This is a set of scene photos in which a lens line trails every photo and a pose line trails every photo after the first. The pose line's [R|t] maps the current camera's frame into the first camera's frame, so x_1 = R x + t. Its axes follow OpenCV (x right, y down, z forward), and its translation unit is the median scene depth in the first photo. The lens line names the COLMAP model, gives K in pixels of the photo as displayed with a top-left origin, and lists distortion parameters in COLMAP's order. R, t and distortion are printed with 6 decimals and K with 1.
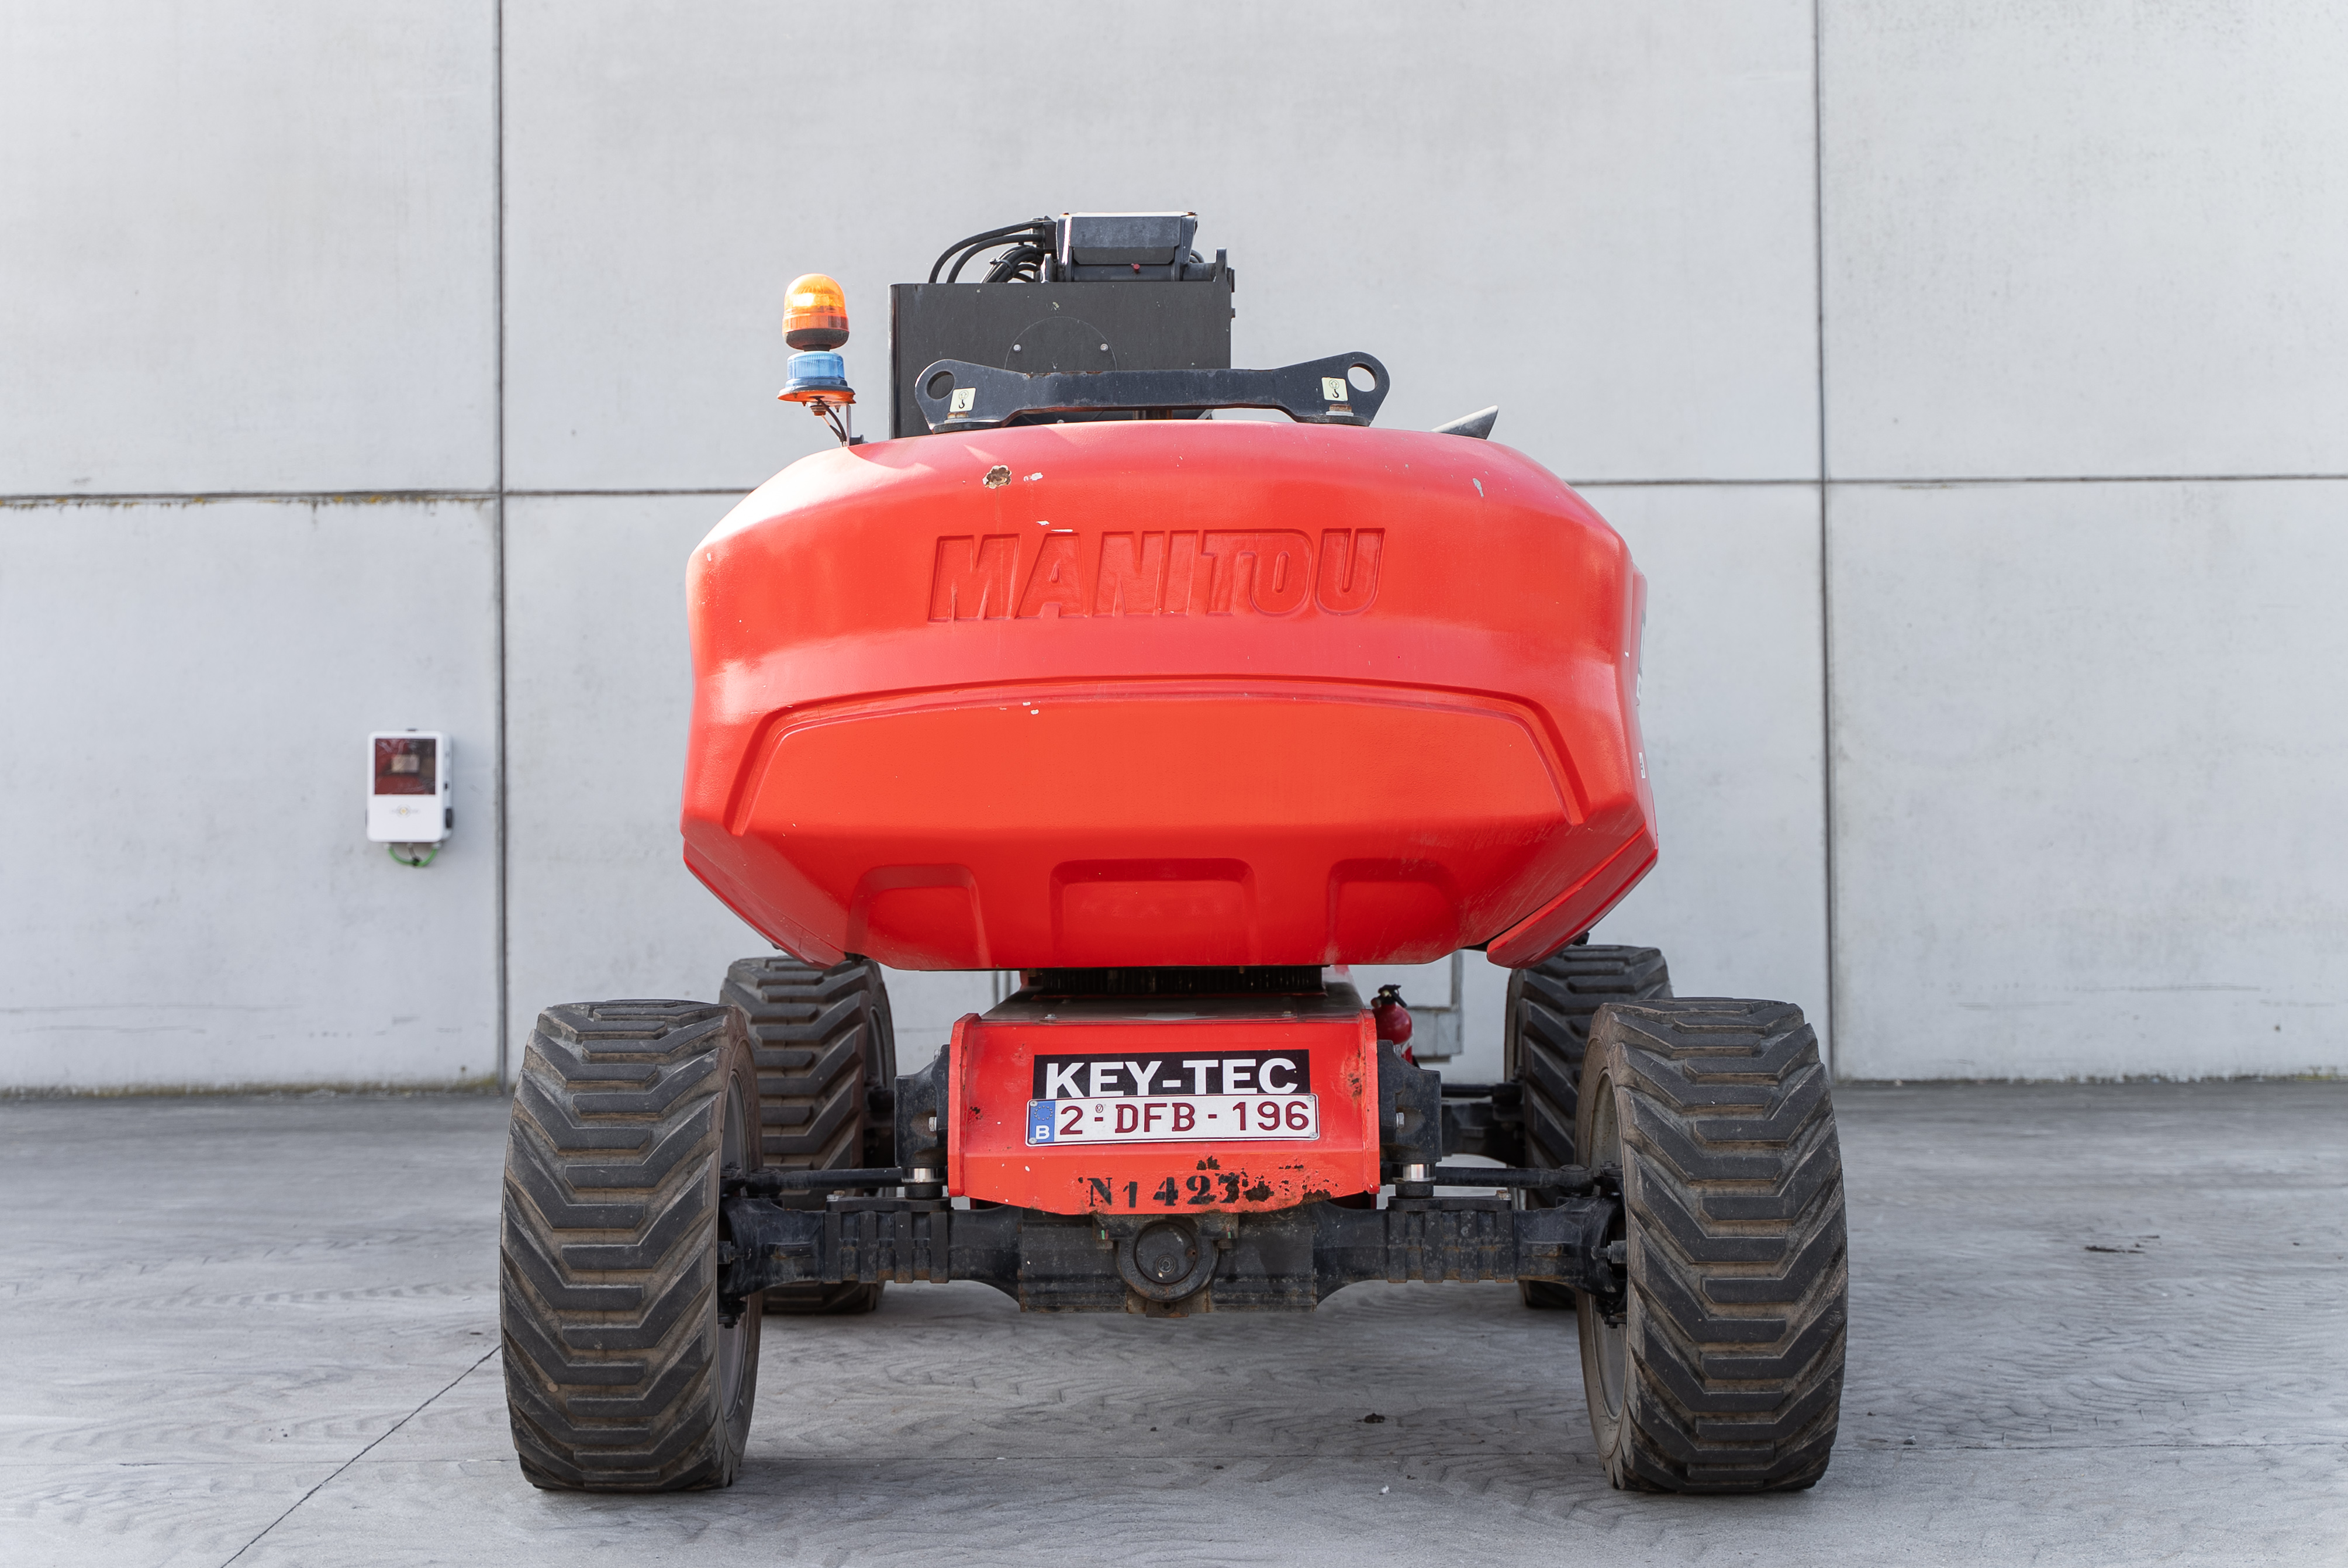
lens RADIAL K [[3385.2, 0, 1162.9], [0, 3385.2, 762.9], [0, 0, 1]] dist [-0.005824, 0.000000]
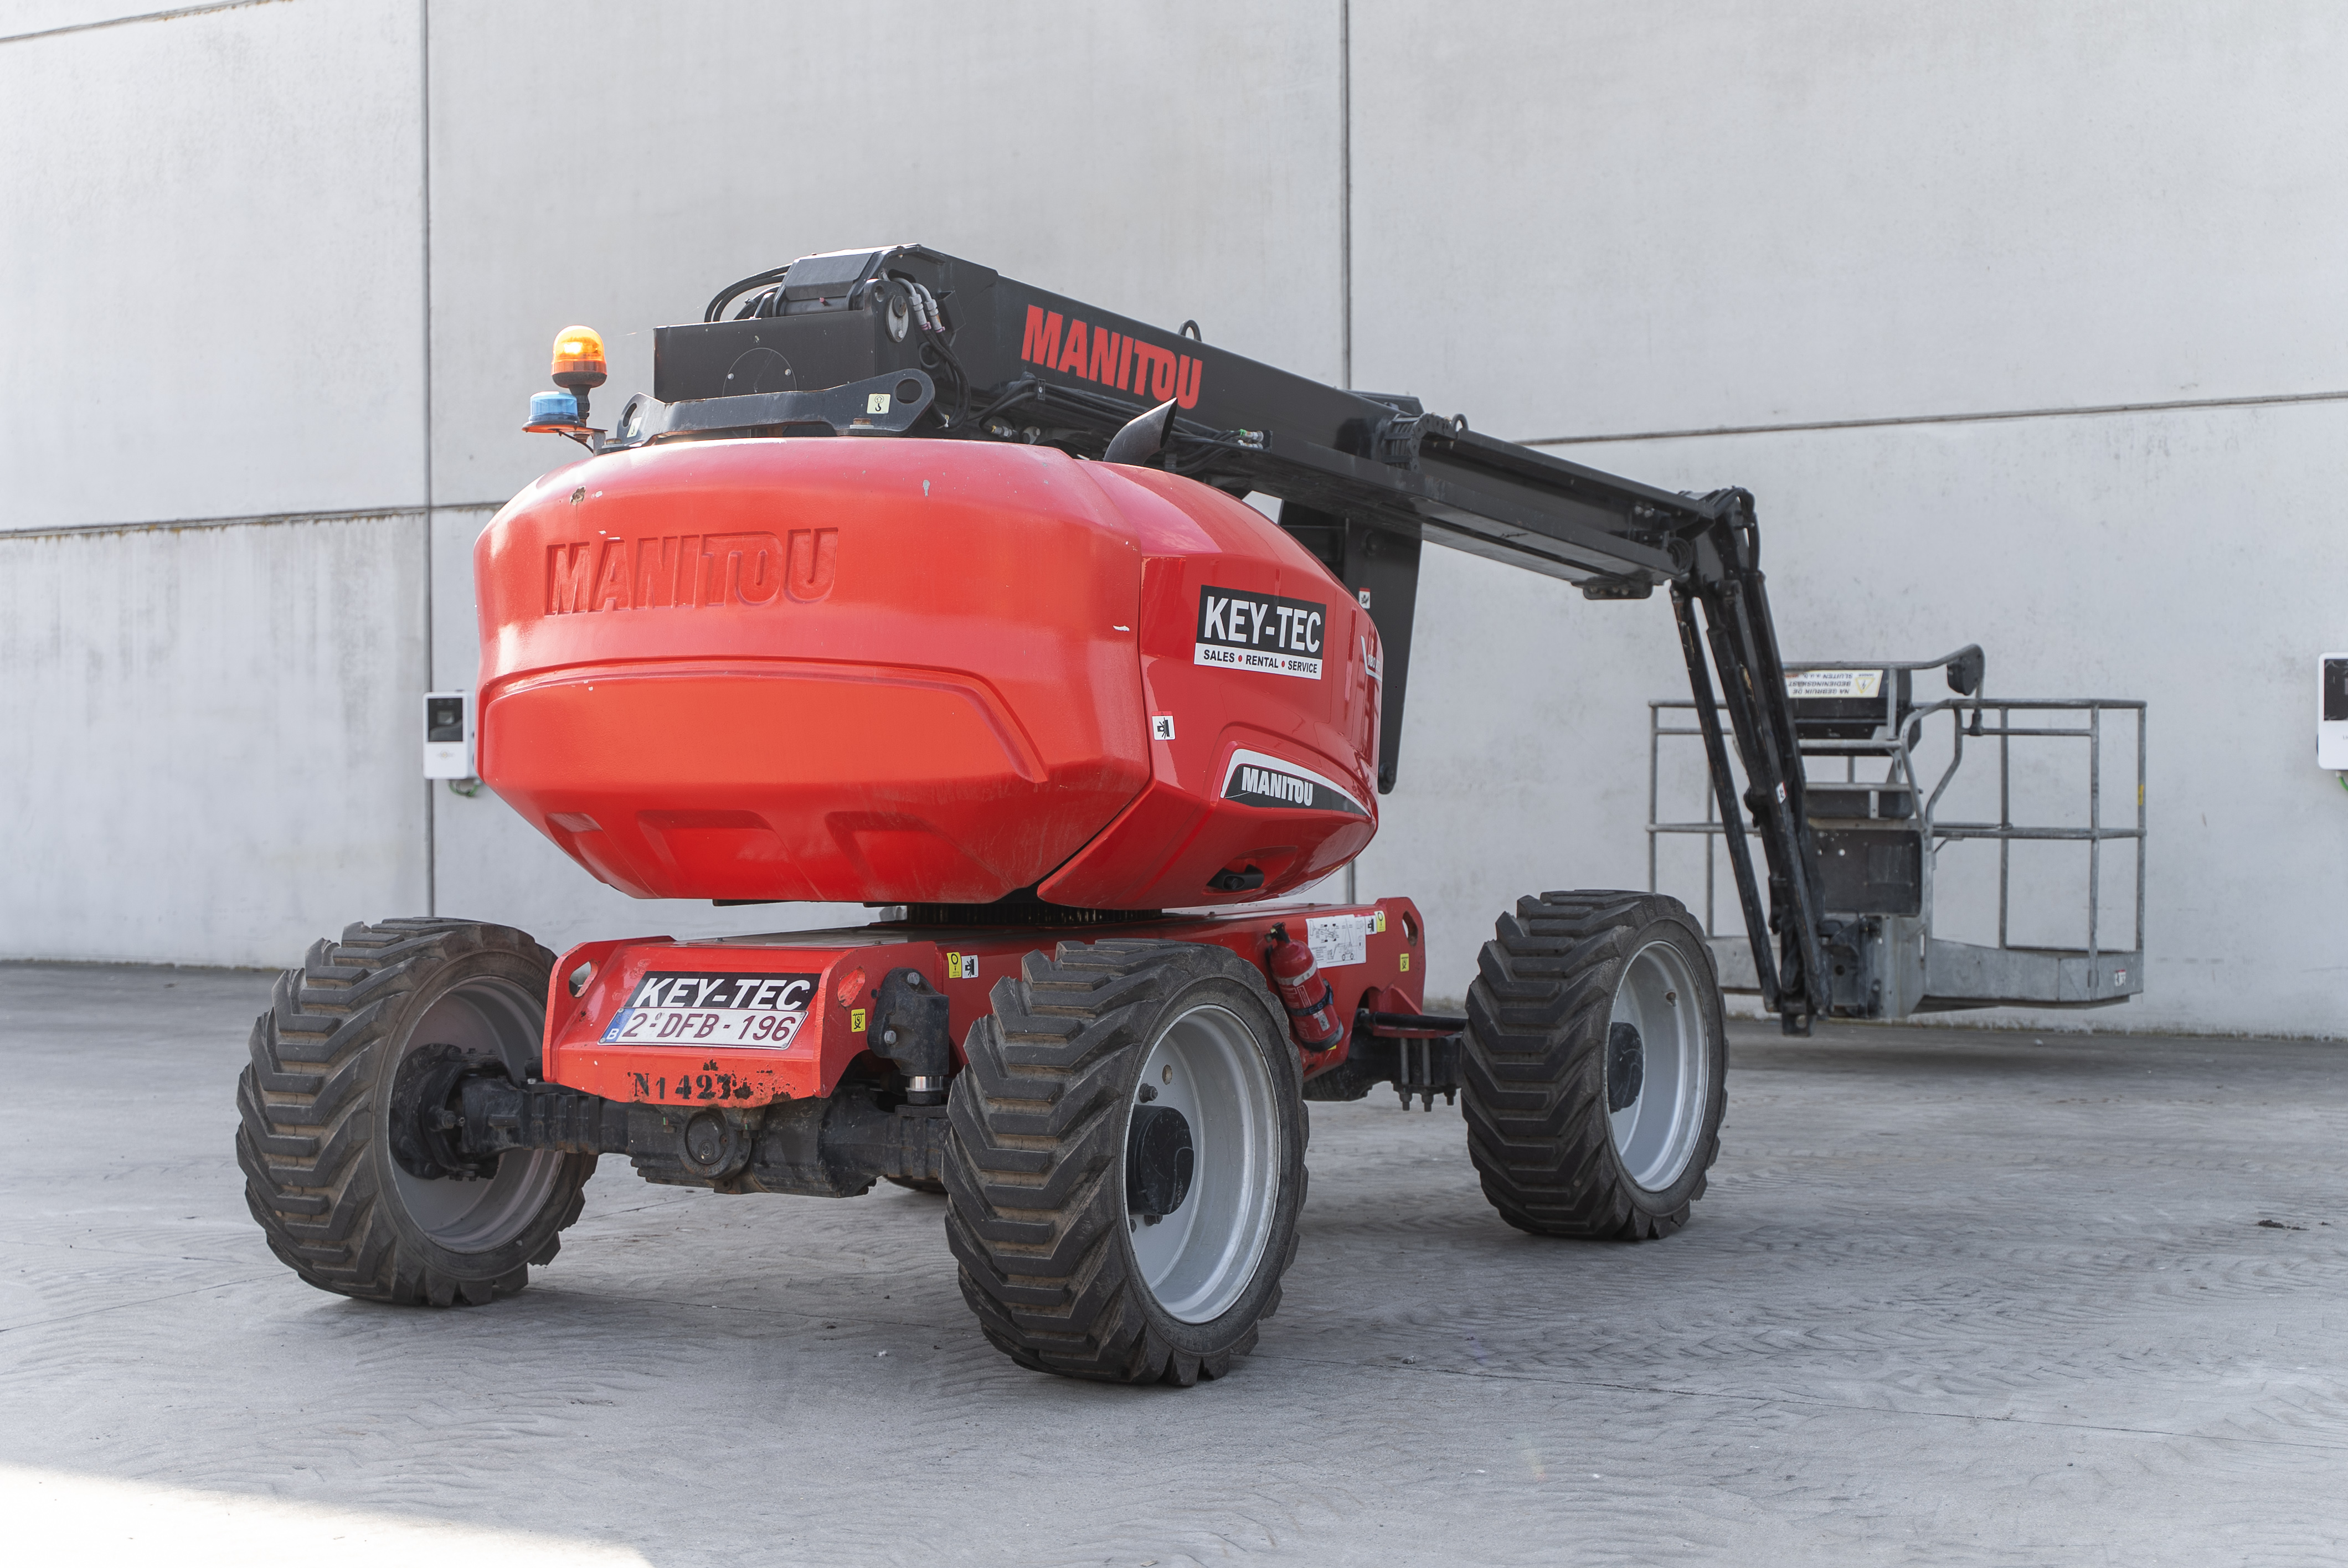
lens RADIAL K [[3461.7, 0, 1179.8], [0, 3461.7, 776.9], [0, 0, 1]] dist [-0.007944, 0.000000]
pose [[0.864514, 0.003762, -0.502595, 0.759139], [0.010630, 0.999611, 0.025767, -0.012821], [0.502497, -0.027619, 0.864138, 0.031276]]
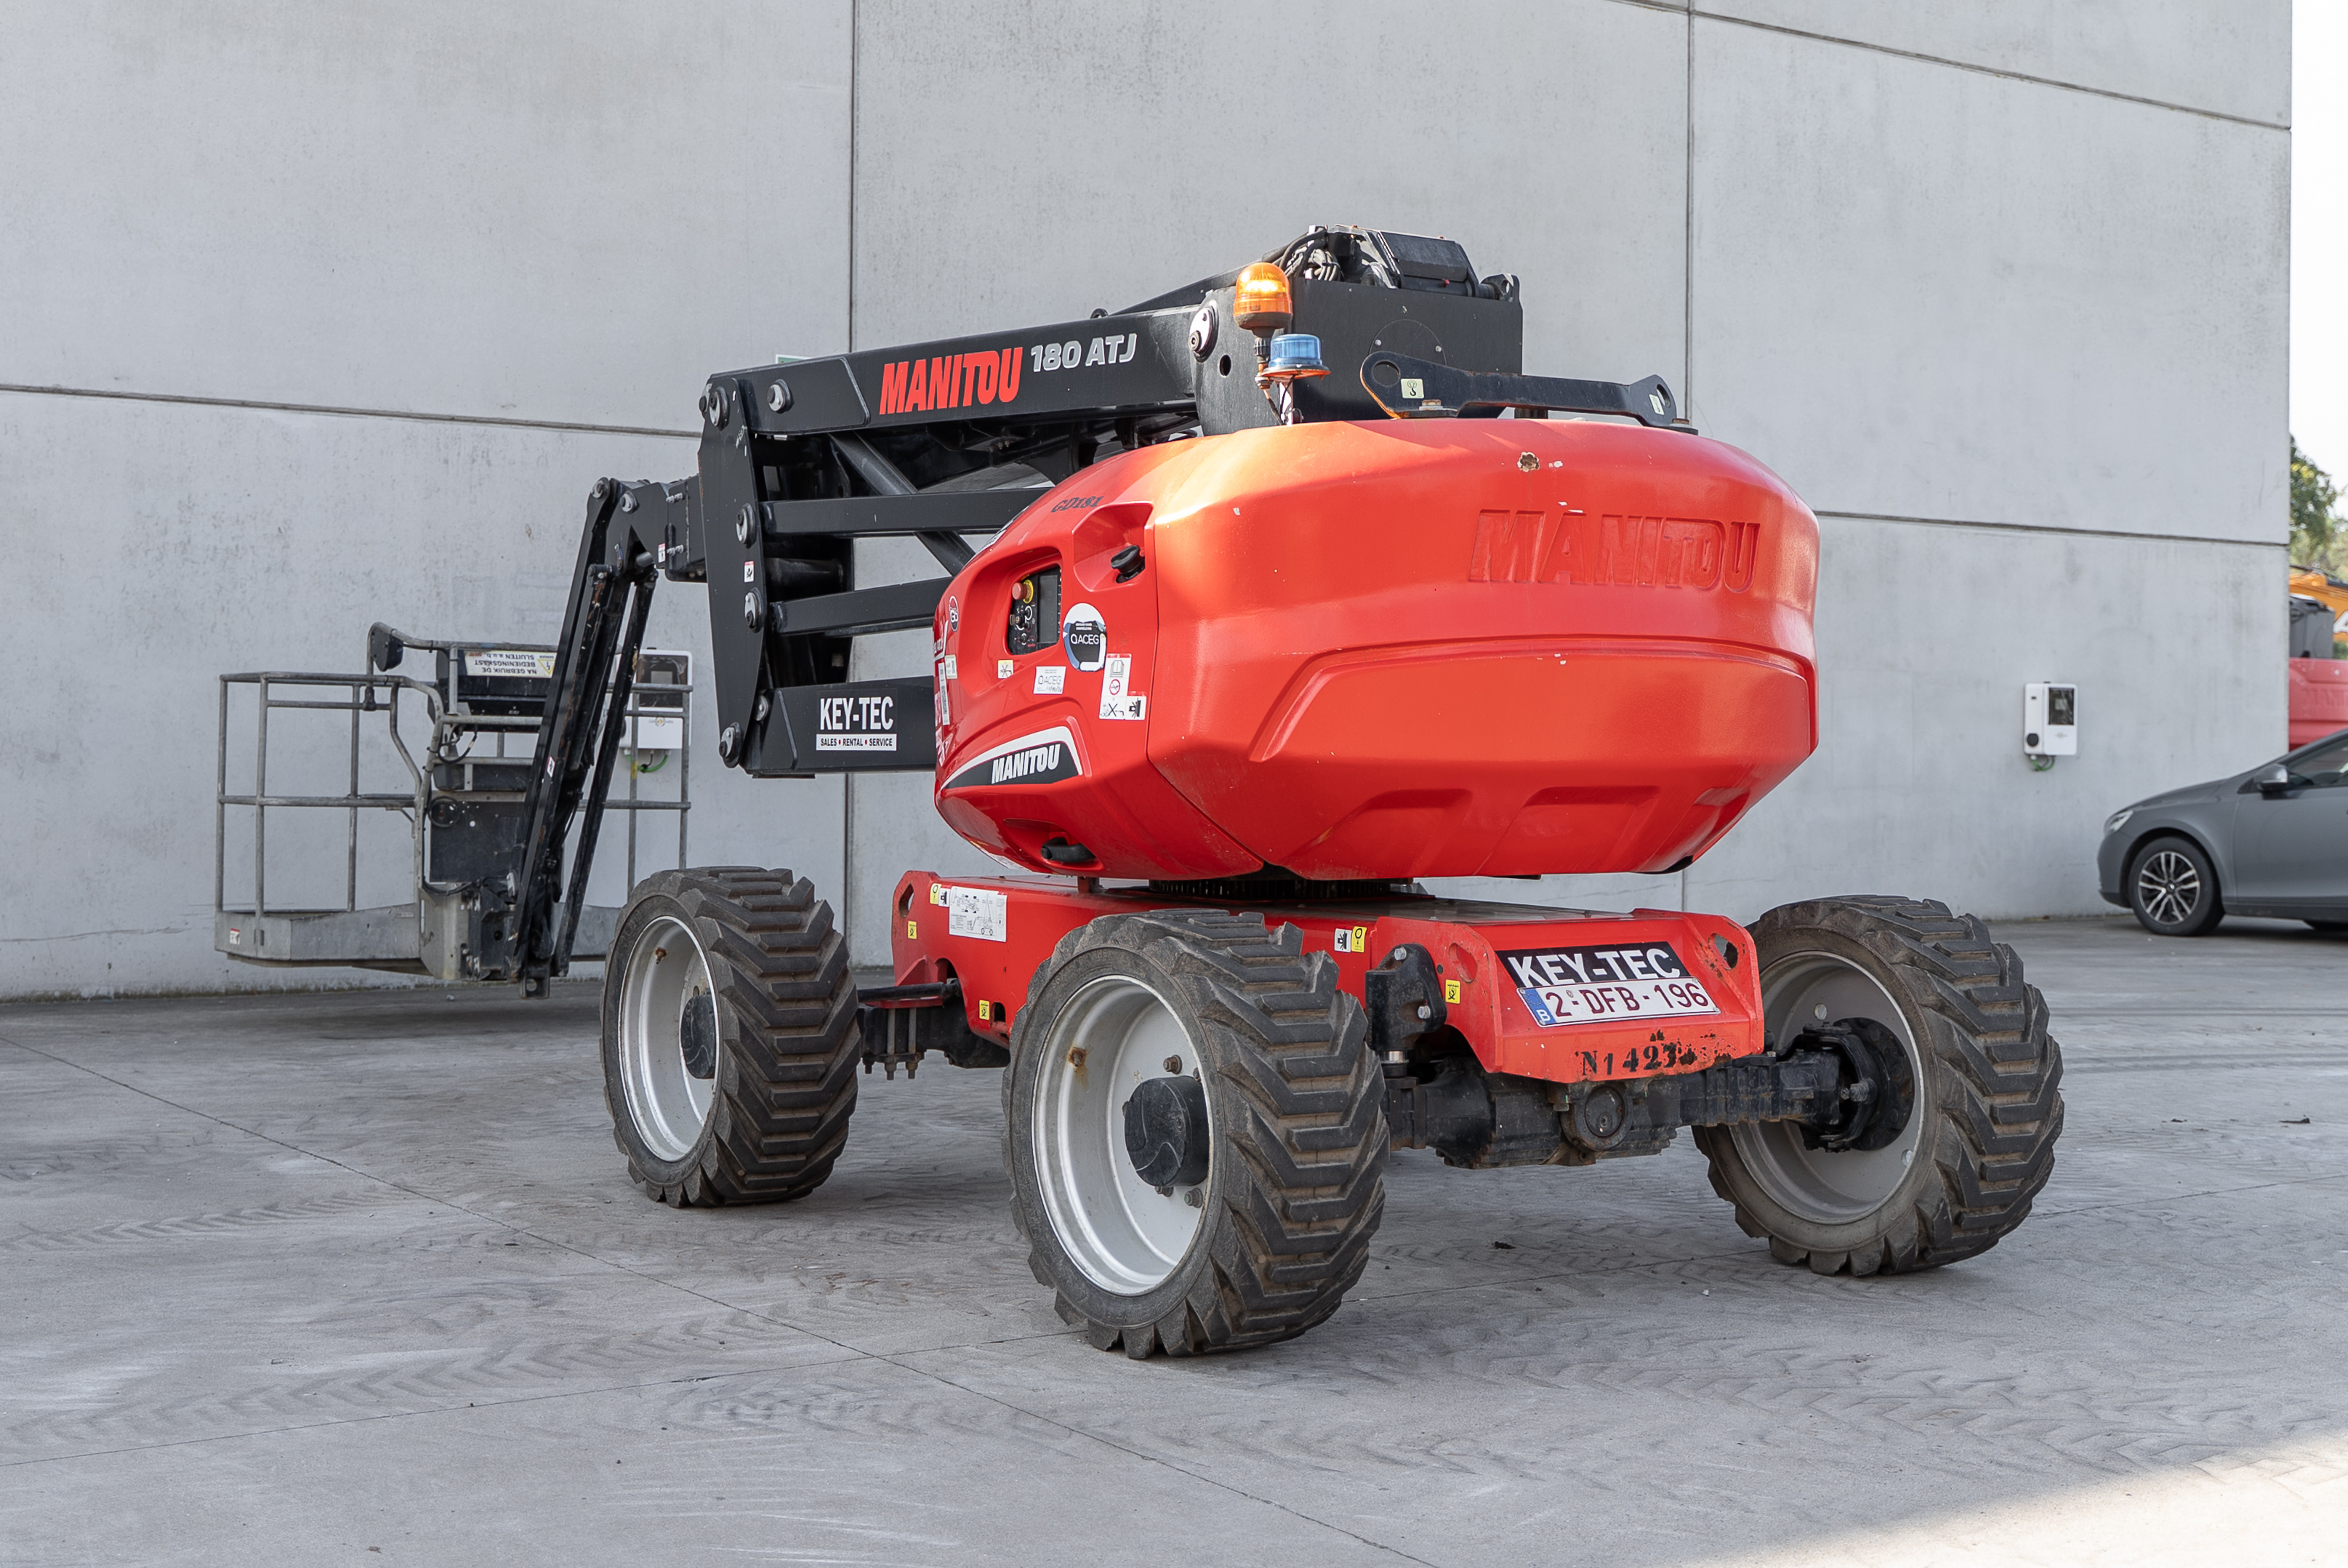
lens RADIAL K [[3101.5, 0, 1152.2], [0, 3101.5, 712.9], [0, 0, 1]] dist [-0.018438, 0.000000]
pose [[0.820717, 0.021473, 0.570932, -0.767630], [-0.027993, 0.999605, 0.002646, 0.003882], [-0.570649, -0.018154, 0.820993, 0.184907]]
